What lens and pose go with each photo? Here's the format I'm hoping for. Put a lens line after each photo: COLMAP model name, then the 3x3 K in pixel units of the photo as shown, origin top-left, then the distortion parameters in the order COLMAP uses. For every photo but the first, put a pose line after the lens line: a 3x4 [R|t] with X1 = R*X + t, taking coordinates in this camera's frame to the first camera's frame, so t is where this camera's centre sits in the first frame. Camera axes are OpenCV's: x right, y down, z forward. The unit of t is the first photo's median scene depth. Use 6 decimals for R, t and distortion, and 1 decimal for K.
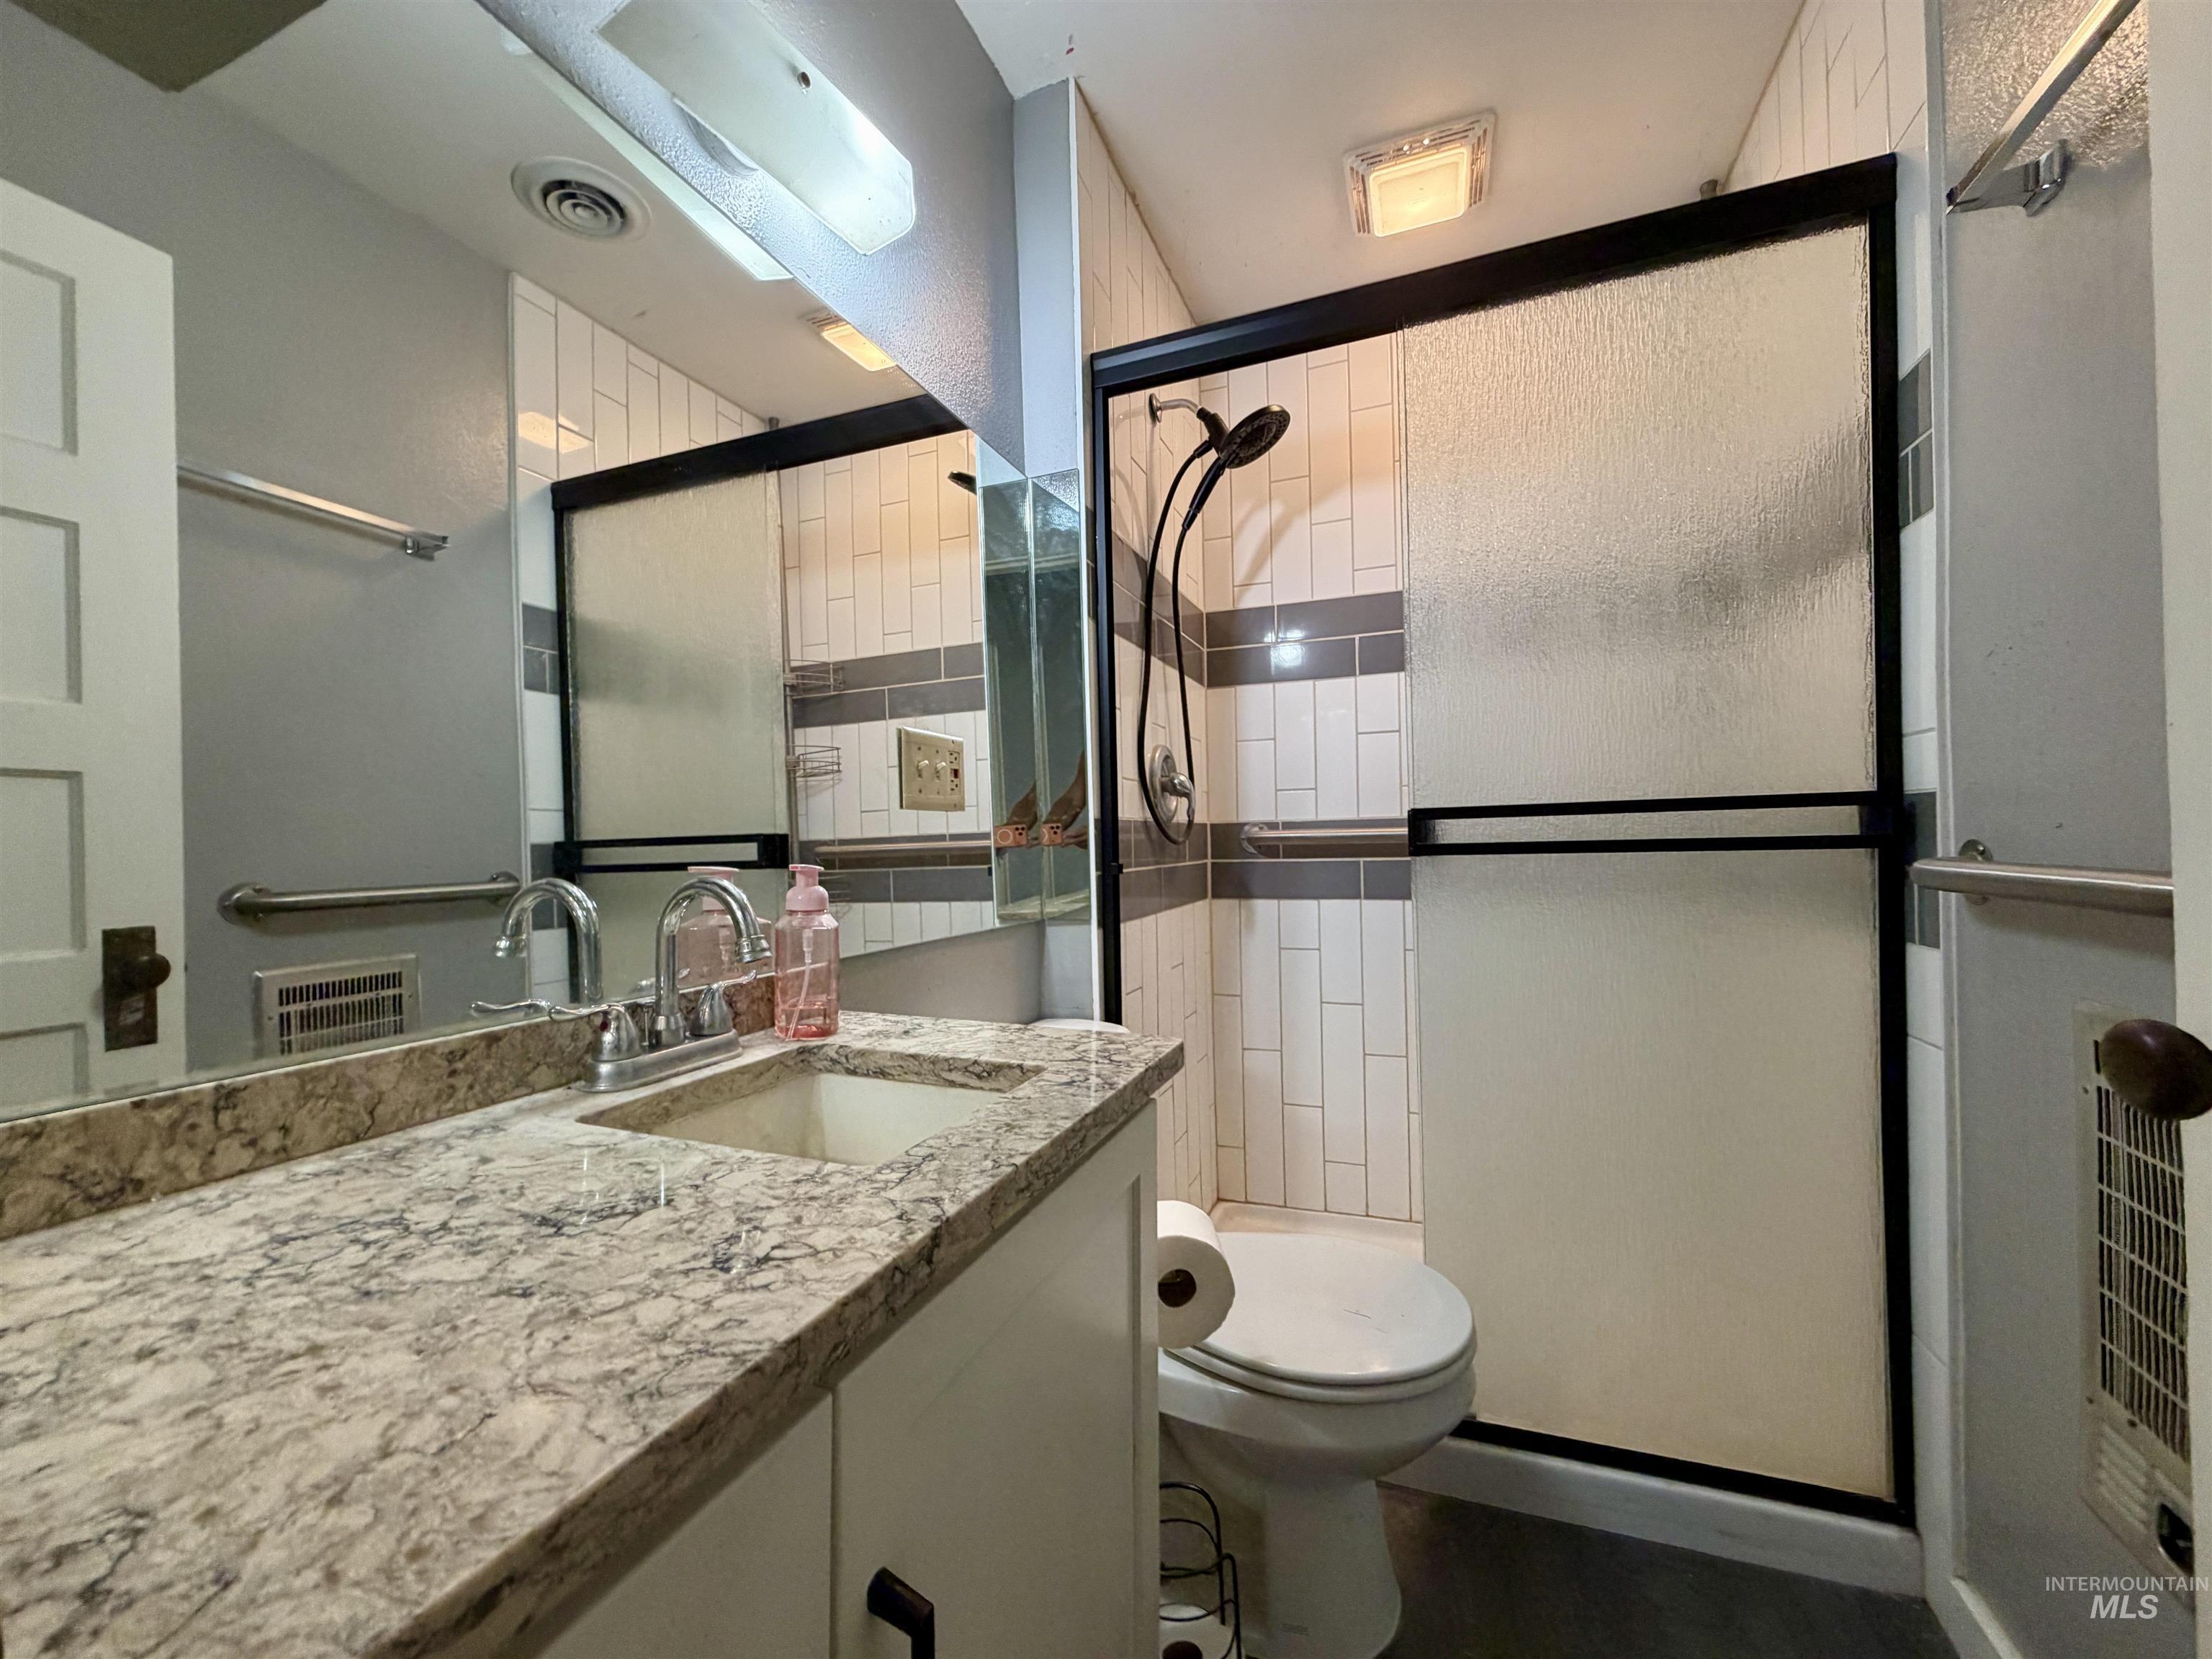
lens RADIAL K [[900.1, 0, 1106.0], [0, 900.1, 829.5], [0, 0, 1]] dist [0.000921, 0.000101]
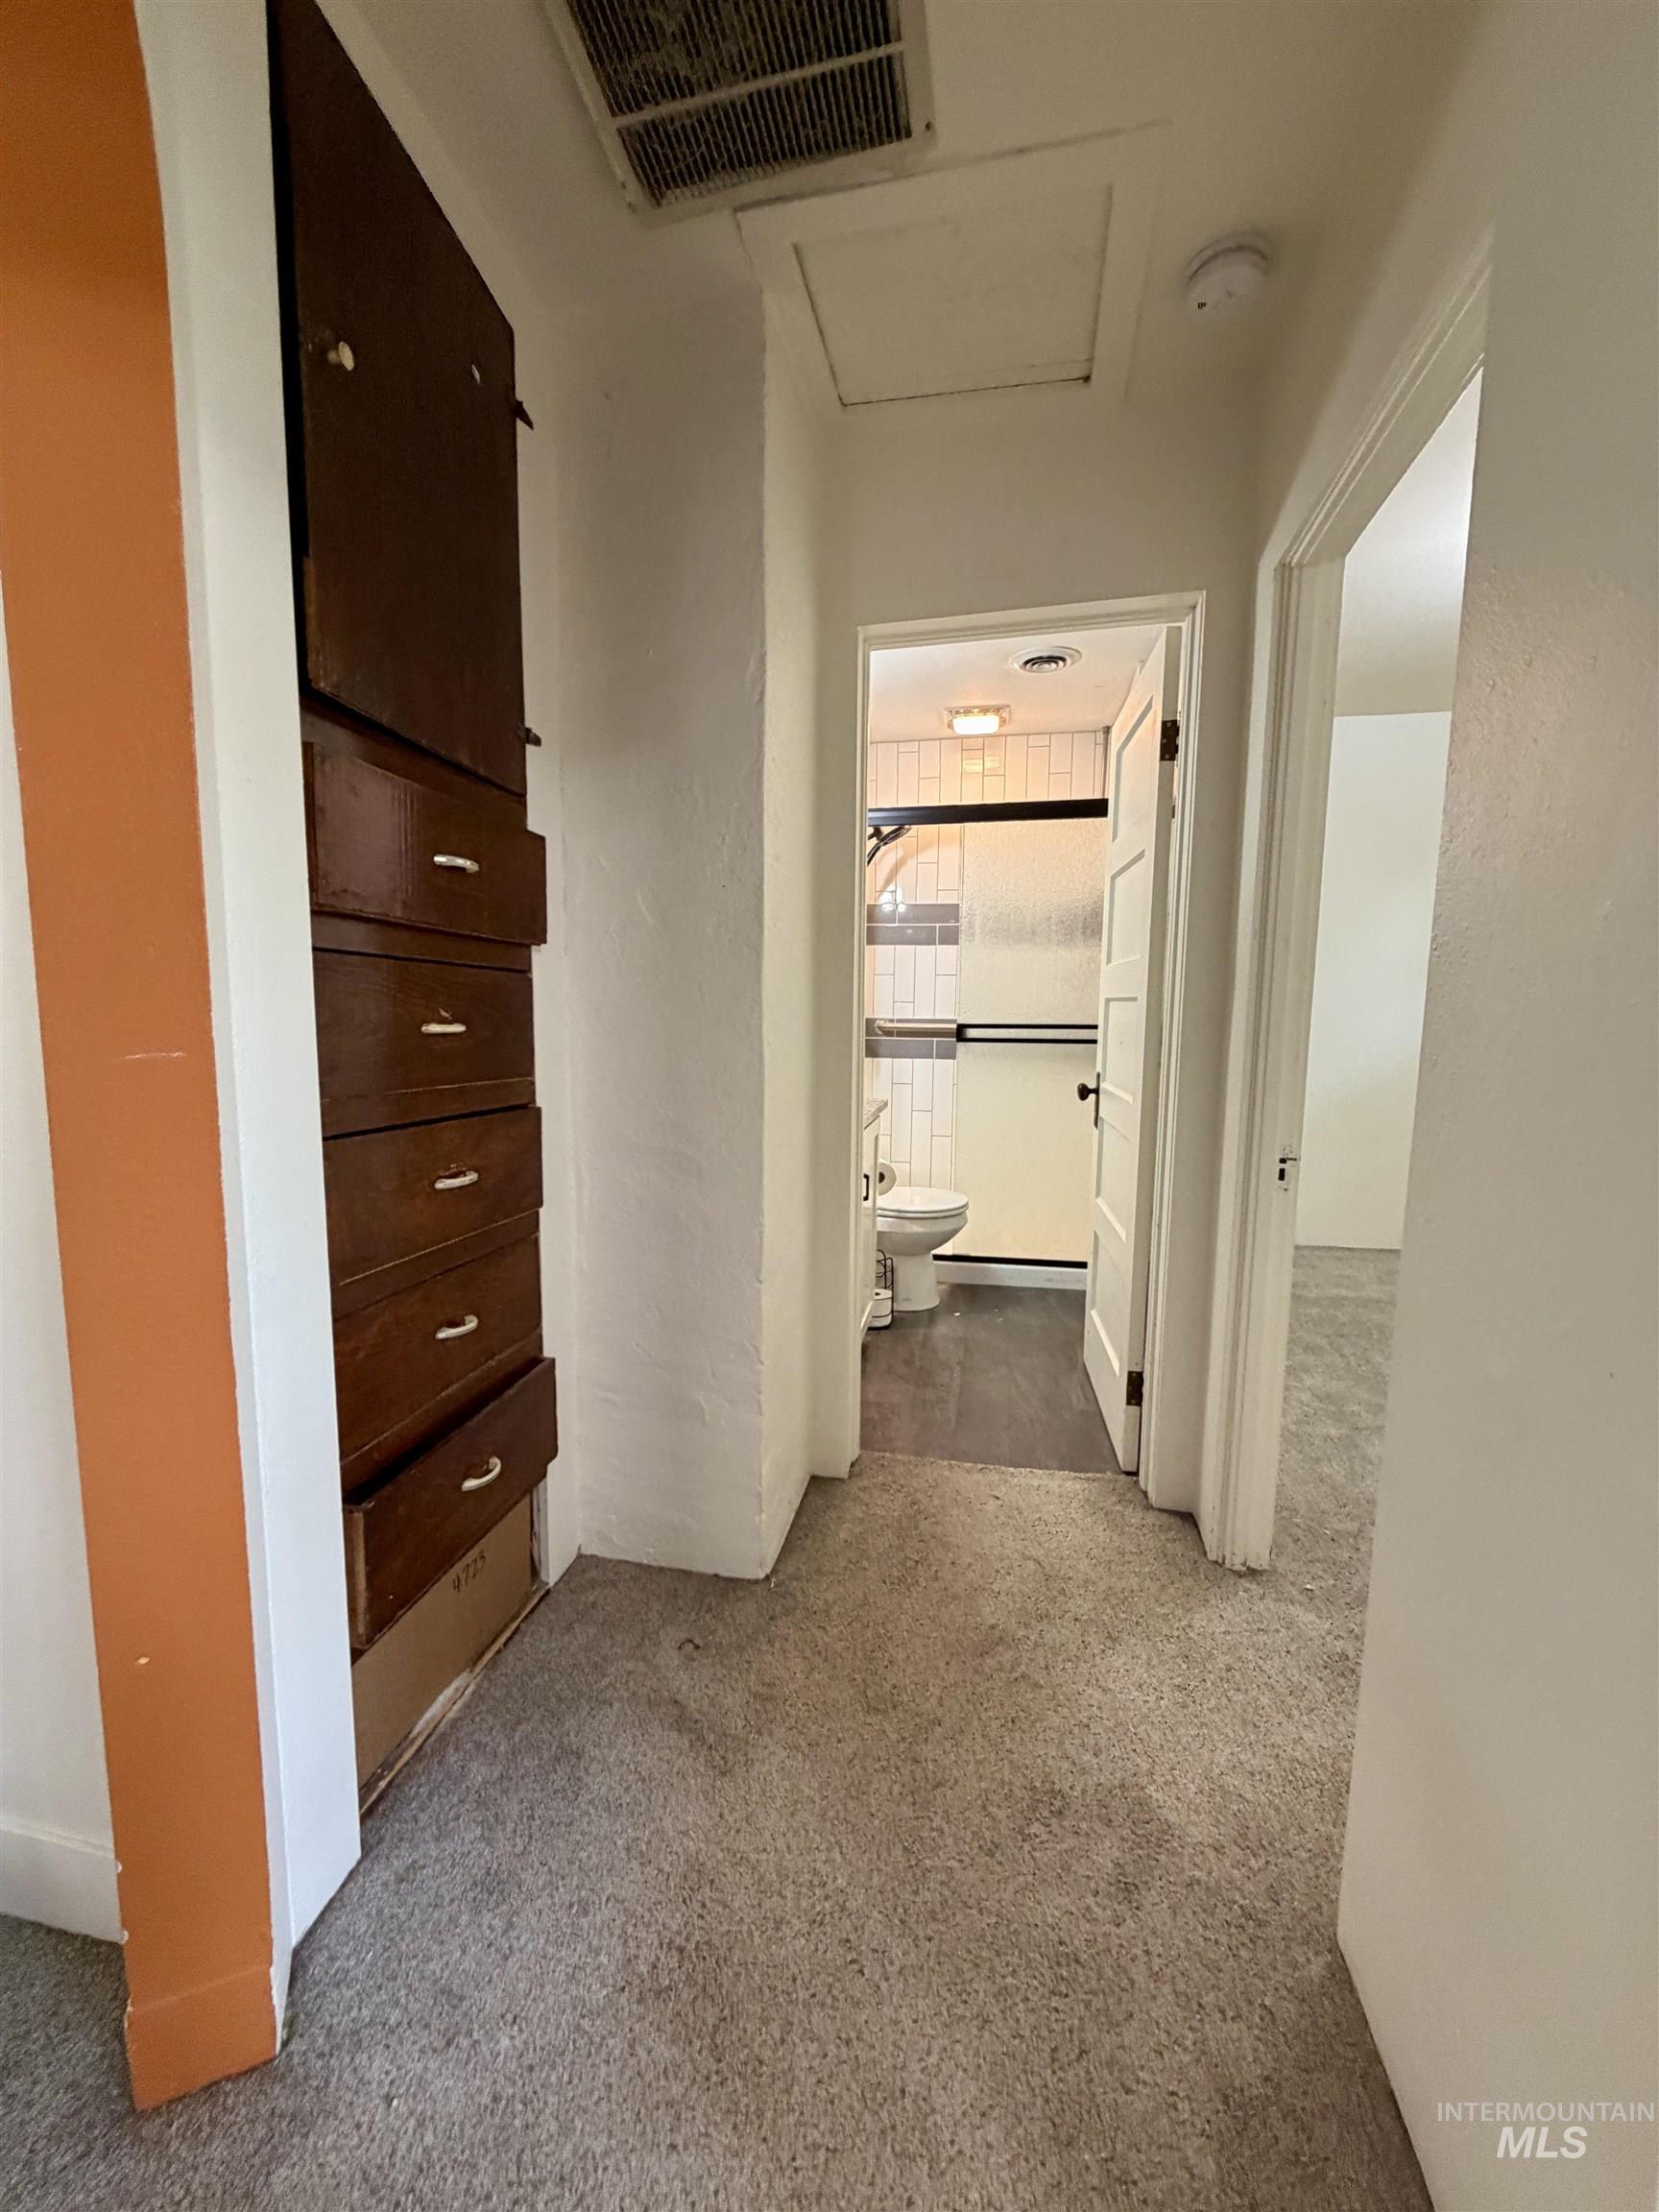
lens RADIAL K [[900.1, 0, 829.5], [0, 900.1, 1106.0], [0, 0, 1]] dist [0.000921, 0.000101]
pose [[0.983007, 0.007517, 0.183414, -0.340668], [-0.032179, 0.990746, 0.131857, -0.083279], [-0.180726, -0.135518, 0.974152, -1.026263]]
